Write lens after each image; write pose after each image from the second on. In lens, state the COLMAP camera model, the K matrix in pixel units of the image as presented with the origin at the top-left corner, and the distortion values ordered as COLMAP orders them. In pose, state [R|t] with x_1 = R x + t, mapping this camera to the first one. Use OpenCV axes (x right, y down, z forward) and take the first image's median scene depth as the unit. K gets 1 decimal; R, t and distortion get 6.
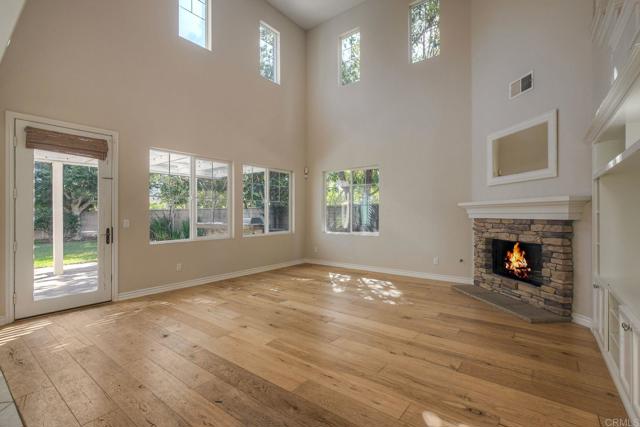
lens RADIAL K [[285.6, 0, 321.5], [0, 285.6, 211.0], [0, 0, 1]] dist [-0.018030, -0.000131]
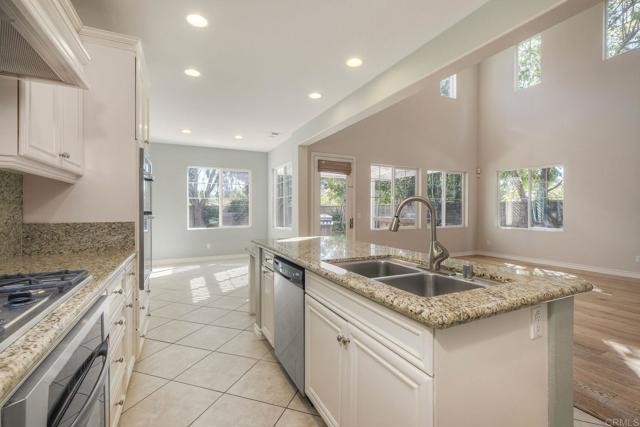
lens RADIAL K [[285.6, 0, 321.5], [0, 285.6, 211.0], [0, 0, 1]] dist [-0.018030, -0.000131]
pose [[0.892183, 0.003075, -0.451664, -0.109520], [0.002061, 0.999939, 0.010880, 0.000295], [0.451670, -0.010638, 0.892122, -0.276776]]
